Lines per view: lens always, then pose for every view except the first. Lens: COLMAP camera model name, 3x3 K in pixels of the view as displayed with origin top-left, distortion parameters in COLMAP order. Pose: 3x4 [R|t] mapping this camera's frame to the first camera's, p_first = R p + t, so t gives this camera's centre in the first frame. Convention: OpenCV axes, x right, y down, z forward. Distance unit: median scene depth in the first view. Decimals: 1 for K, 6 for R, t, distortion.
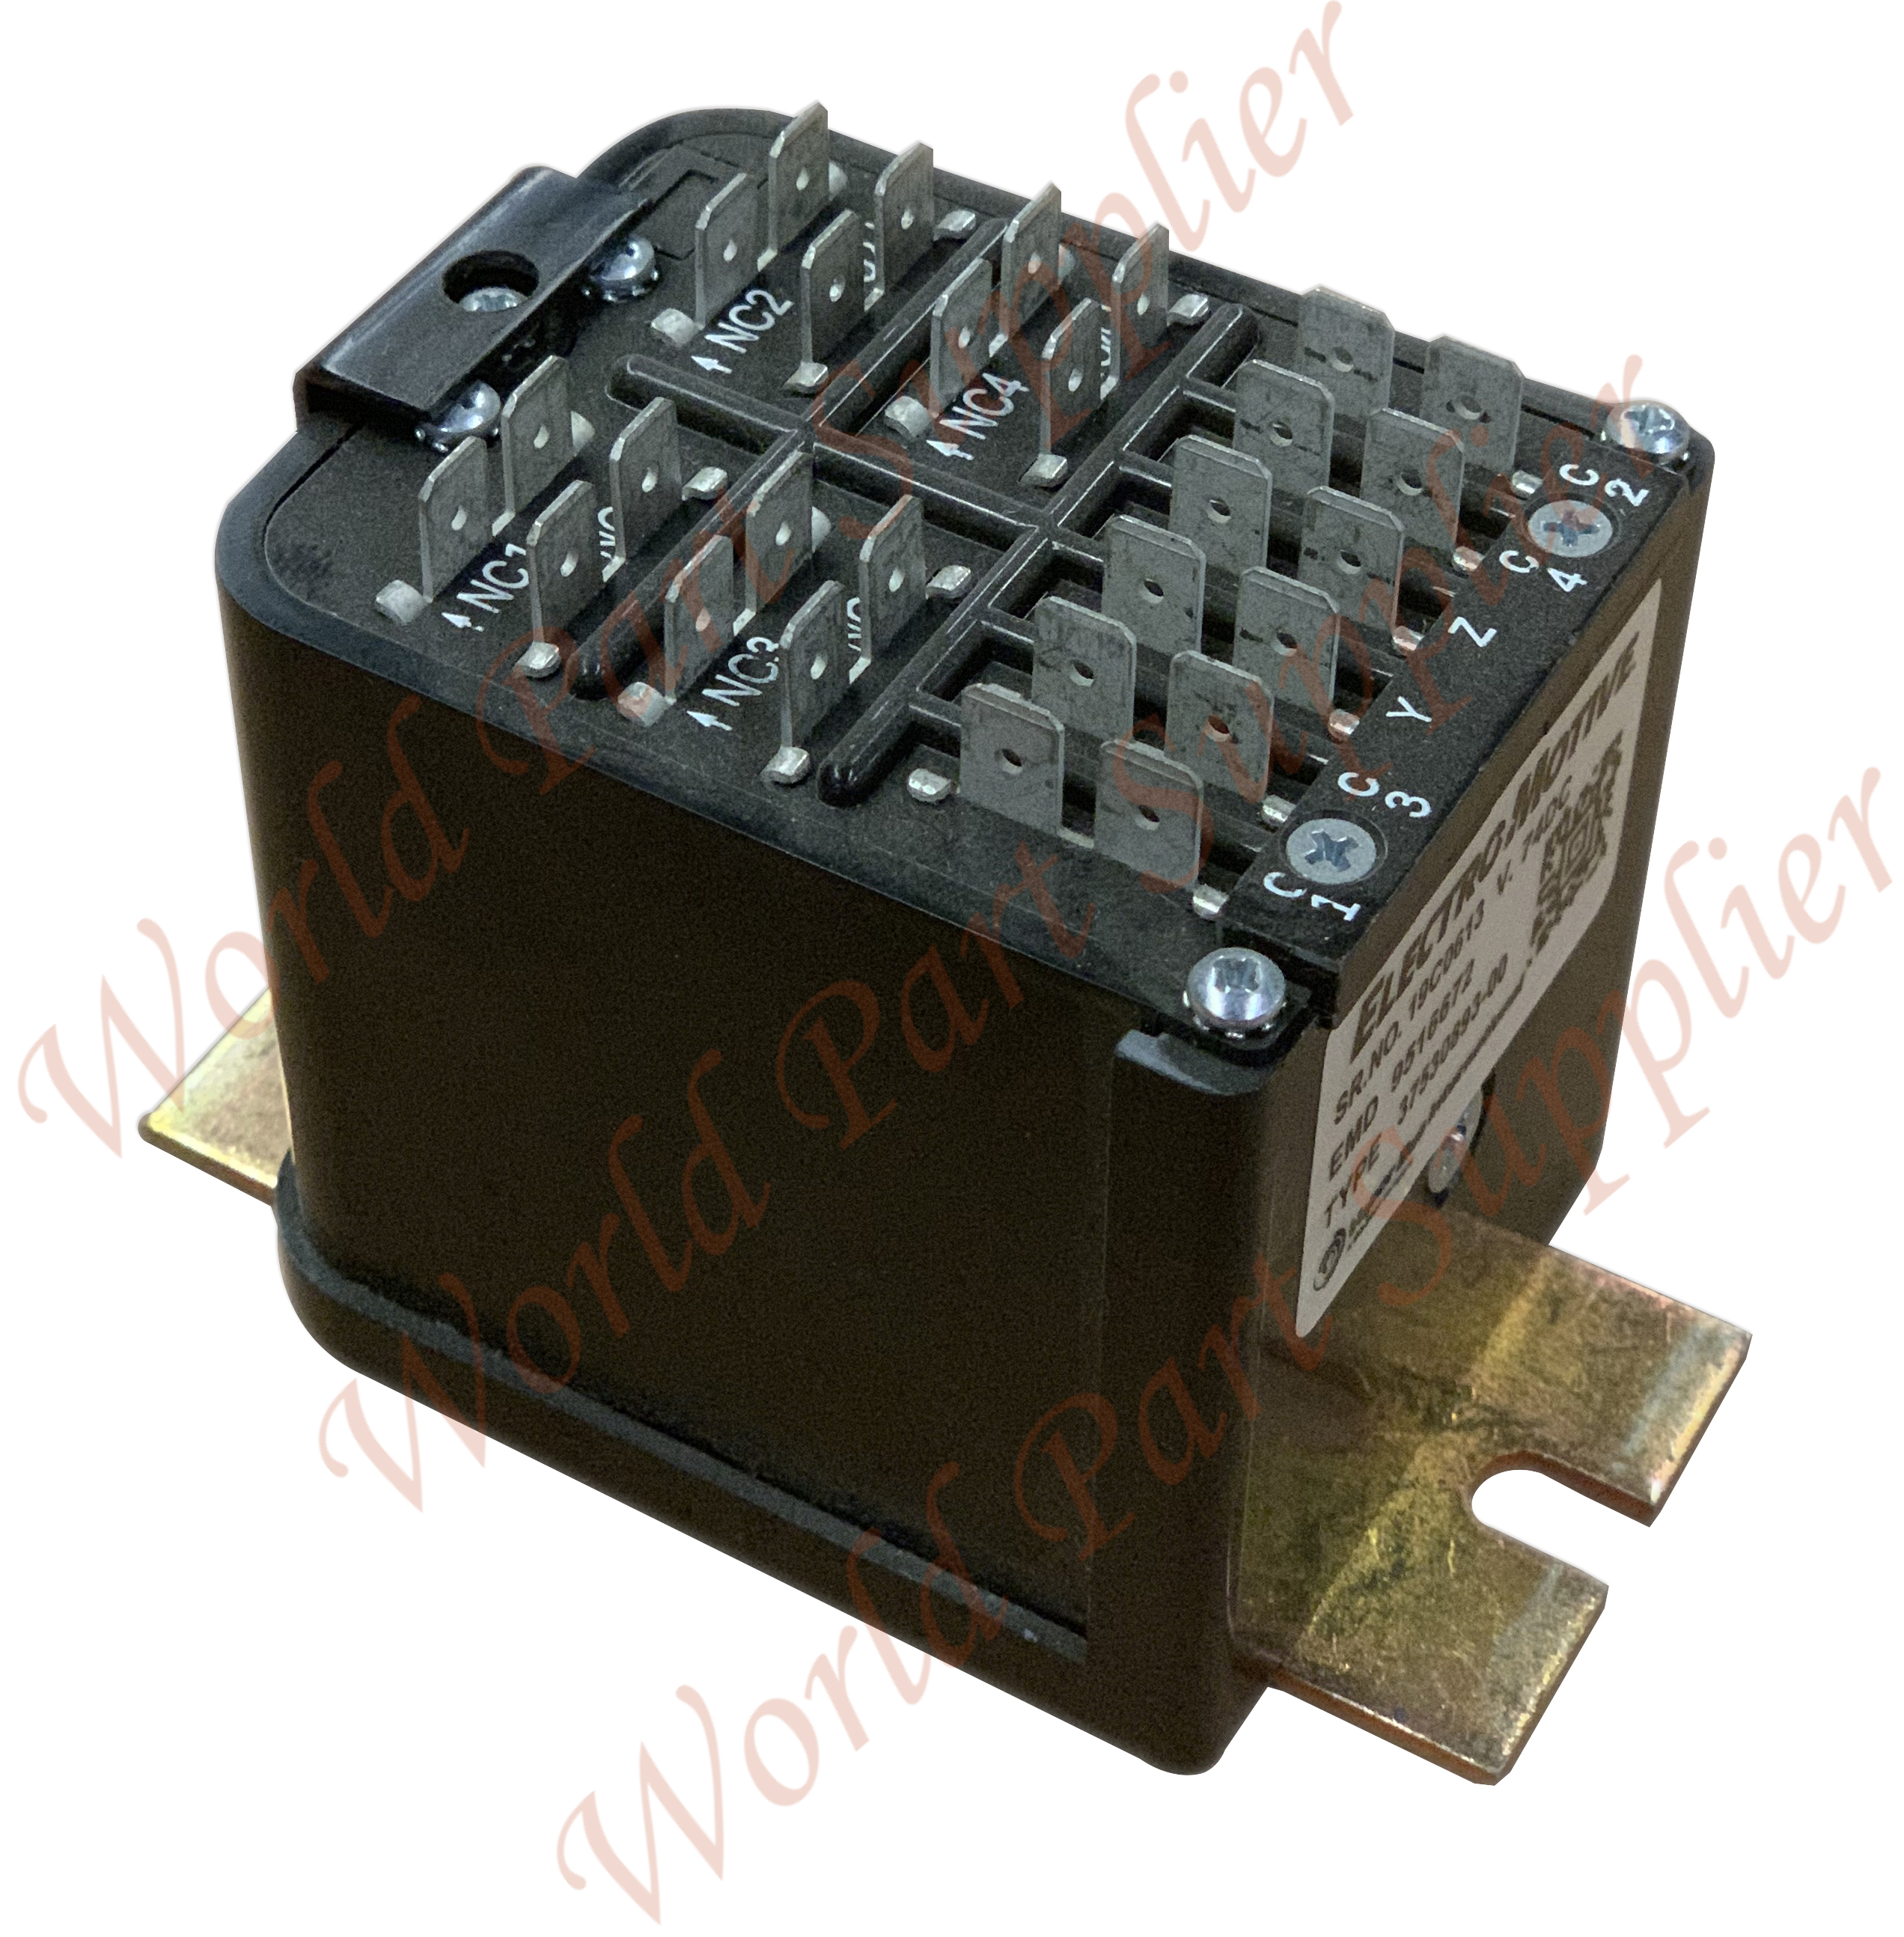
lens RADIAL K [[4197.9, 0, 955.2], [0, 4197.9, 968.5], [0, 0, 1]] dist [0.061937, 0.000000]
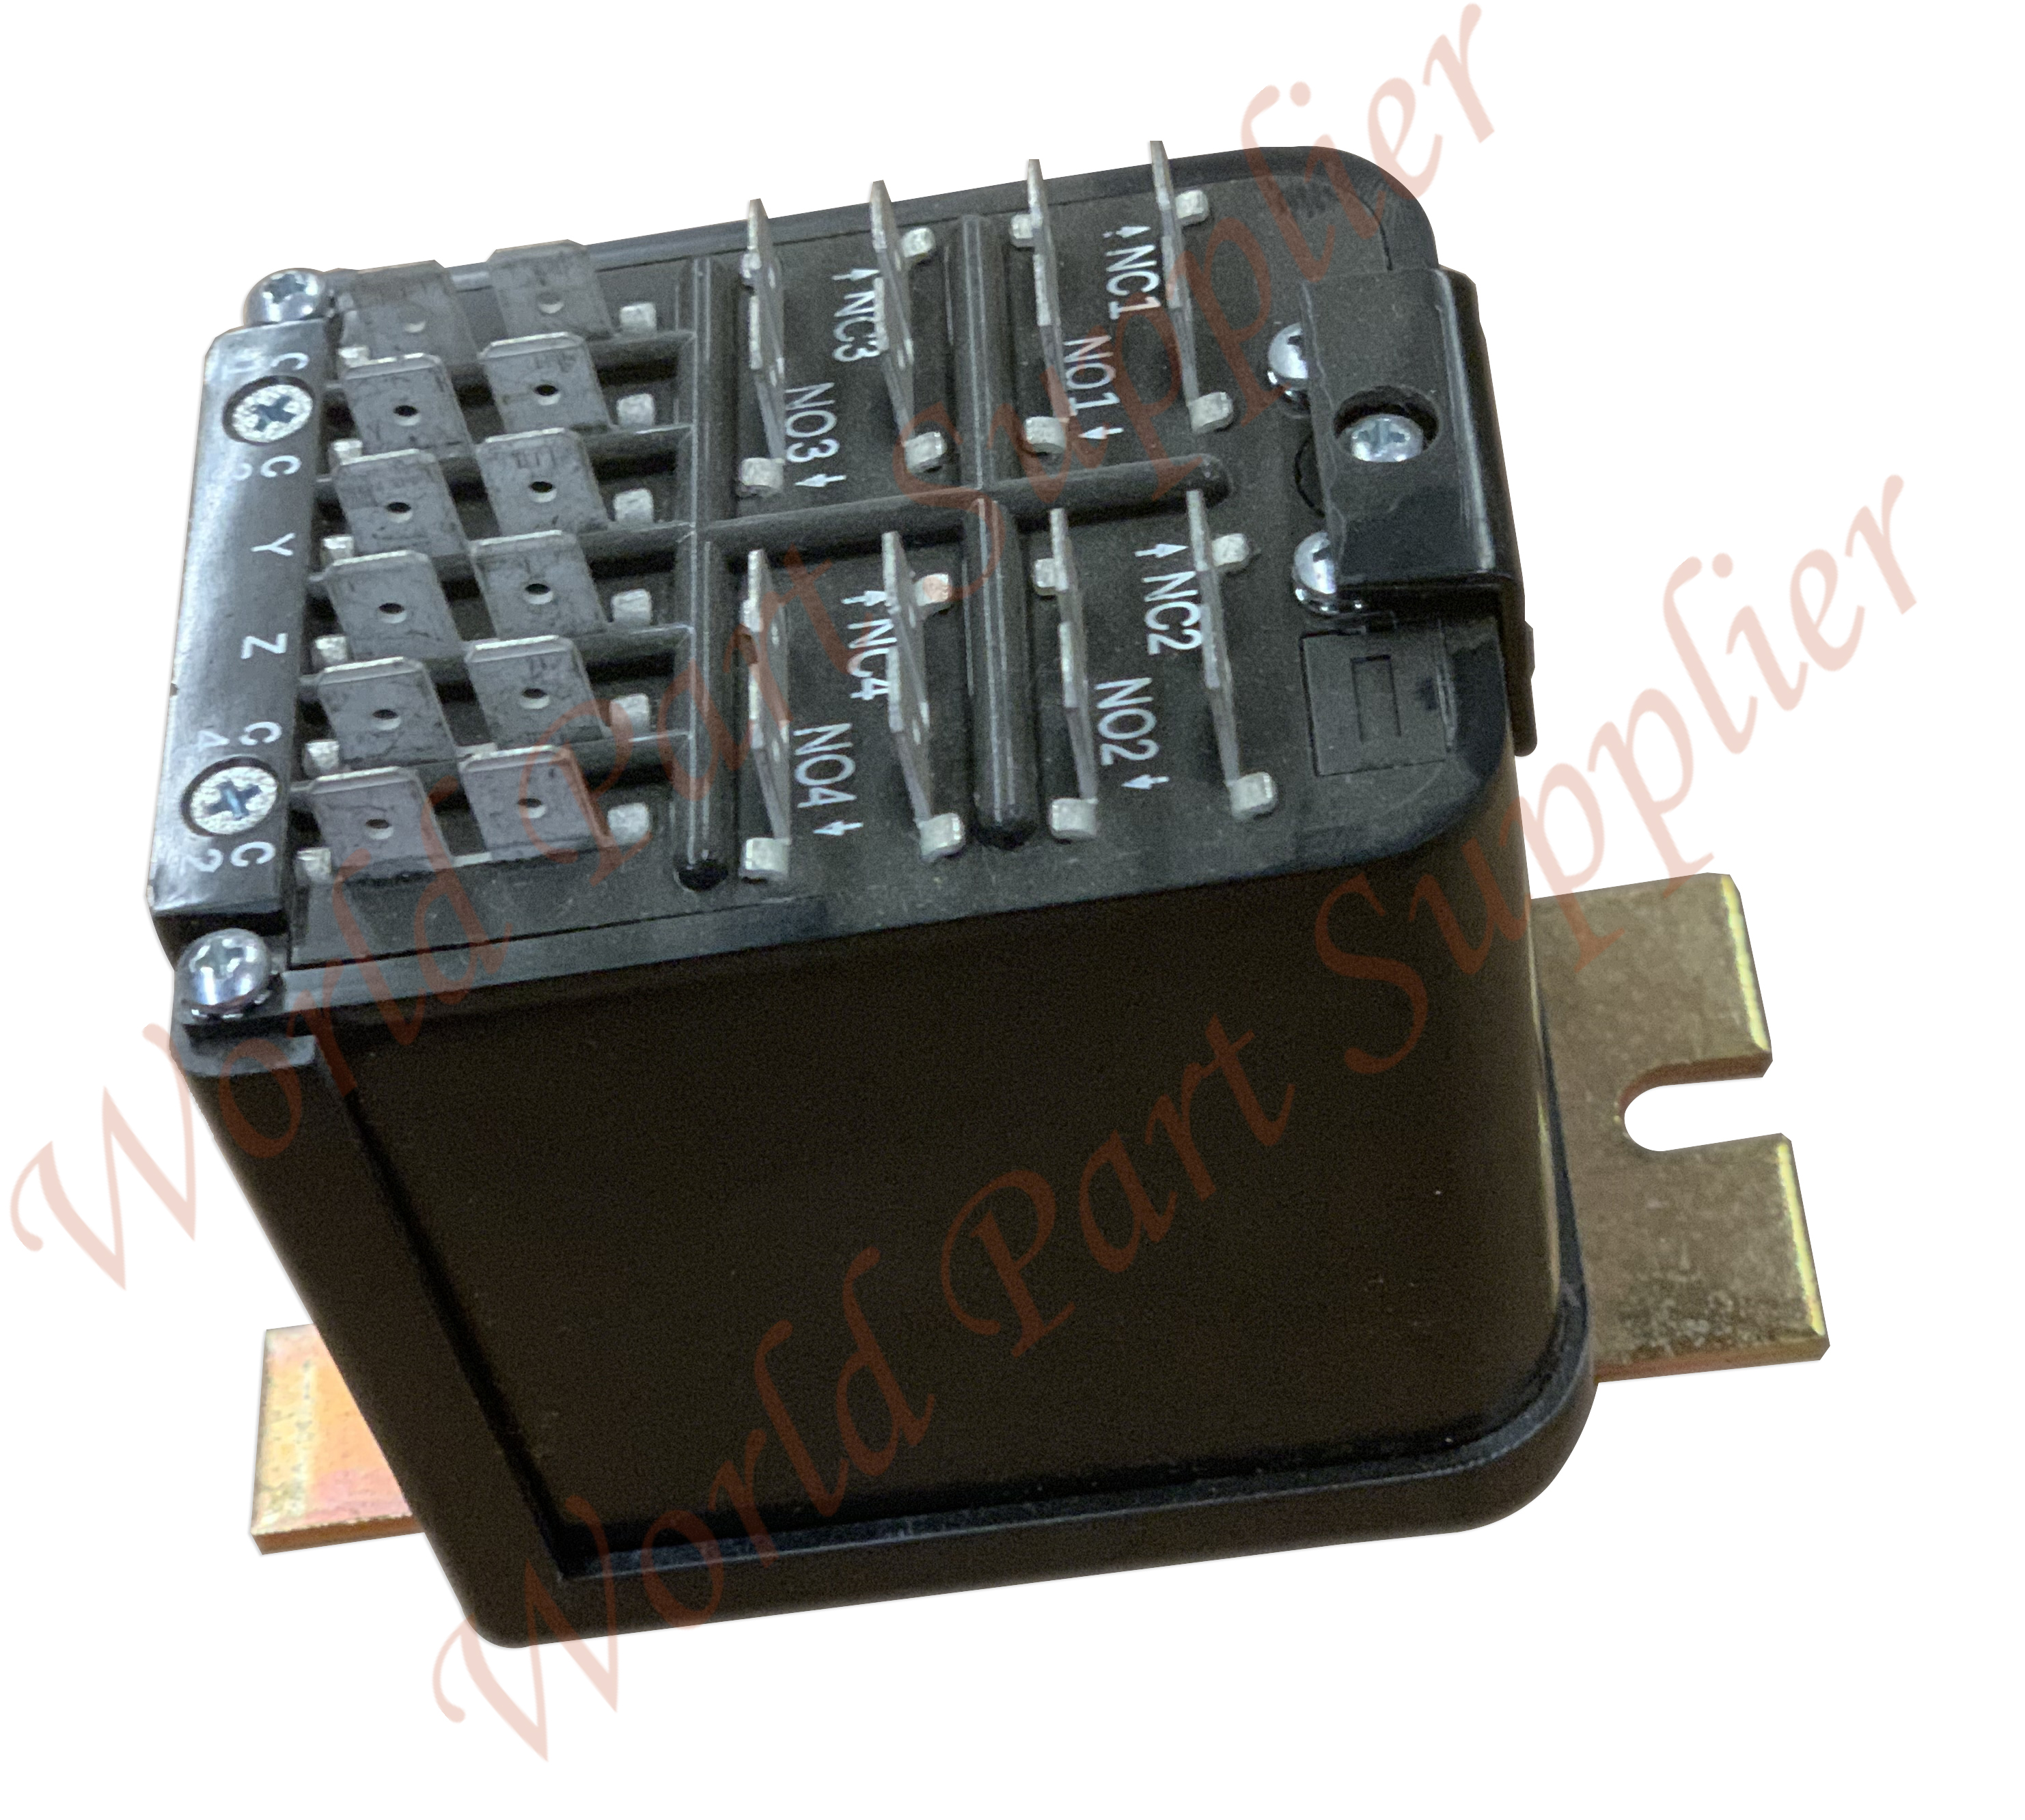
lens RADIAL K [[4032.5, 0, 1006.8], [0, 4032.5, 912.6], [0, 0, 1]] dist [-0.049726, 0.000000]
pose [[-0.829964, 0.499443, -0.248428, 0.241828], [-0.299557, -0.023370, 0.953792, -1.033437], [0.470559, 0.866031, 0.169008, 0.957590]]
